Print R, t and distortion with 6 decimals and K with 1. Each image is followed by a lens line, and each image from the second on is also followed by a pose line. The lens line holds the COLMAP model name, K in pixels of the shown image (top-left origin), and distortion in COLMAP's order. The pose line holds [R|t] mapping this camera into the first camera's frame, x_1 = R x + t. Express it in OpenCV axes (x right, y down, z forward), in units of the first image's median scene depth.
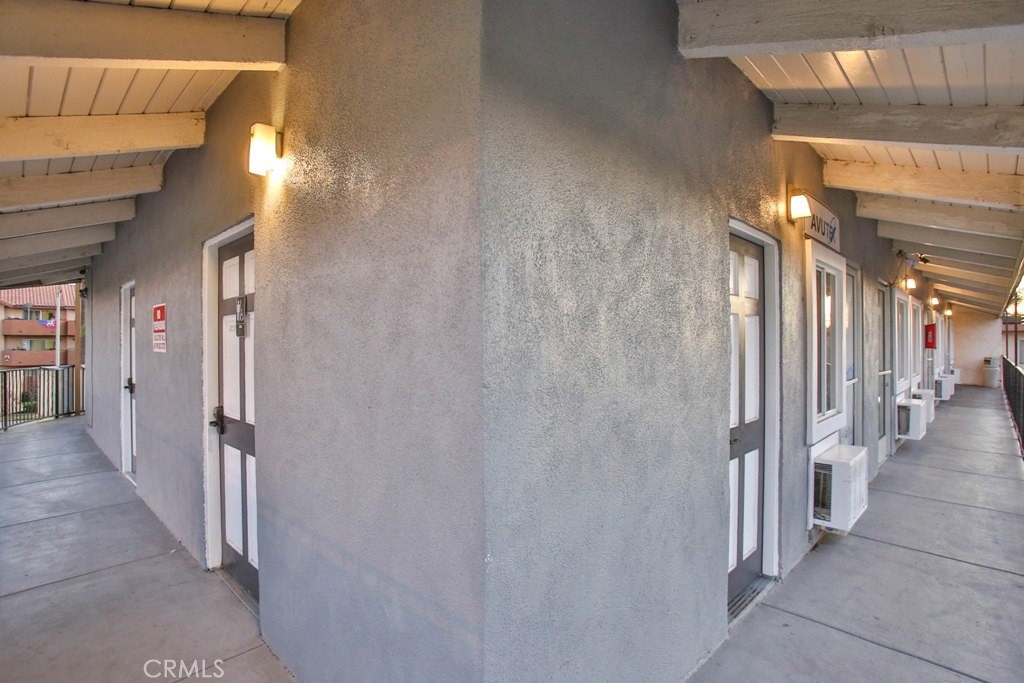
lens RADIAL K [[522.5, 0, 502.5], [0, 522.5, 339.6], [0, 0, 1]] dist [-0.052202, 0.024324]
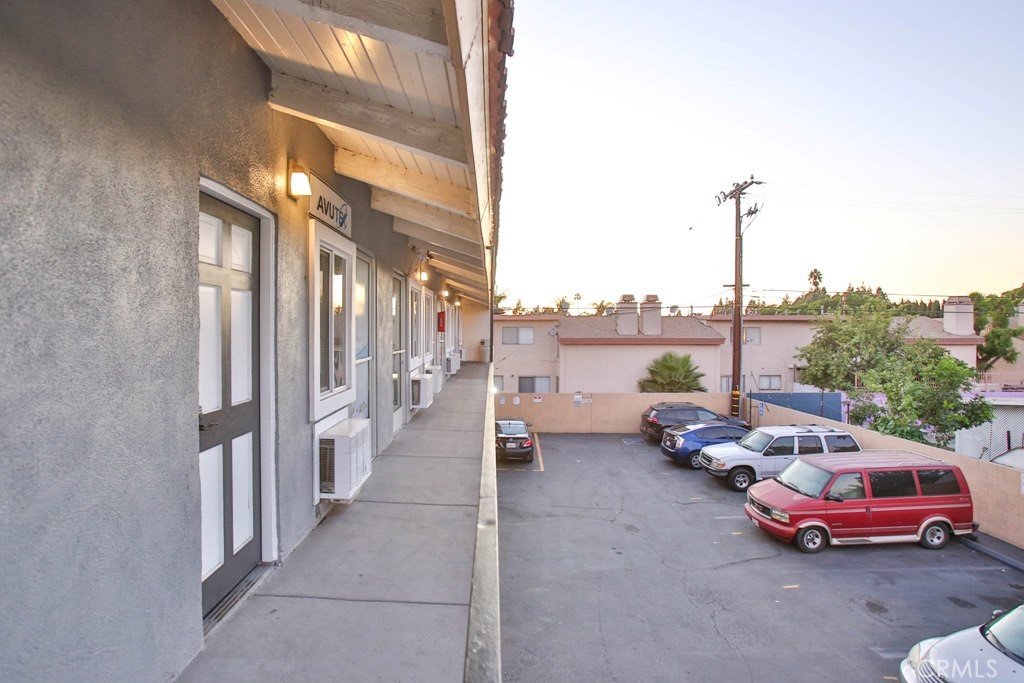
lens RADIAL K [[522.5, 0, 488.7], [0, 522.5, 331.9], [0, 0, 1]] dist [-0.052202, 0.024324]
pose [[0.739827, -0.000353, 0.672797, 0.176499], [-0.004524, 0.999975, 0.005499, 0.021043], [-0.672782, -0.007112, 0.739807, 0.010599]]
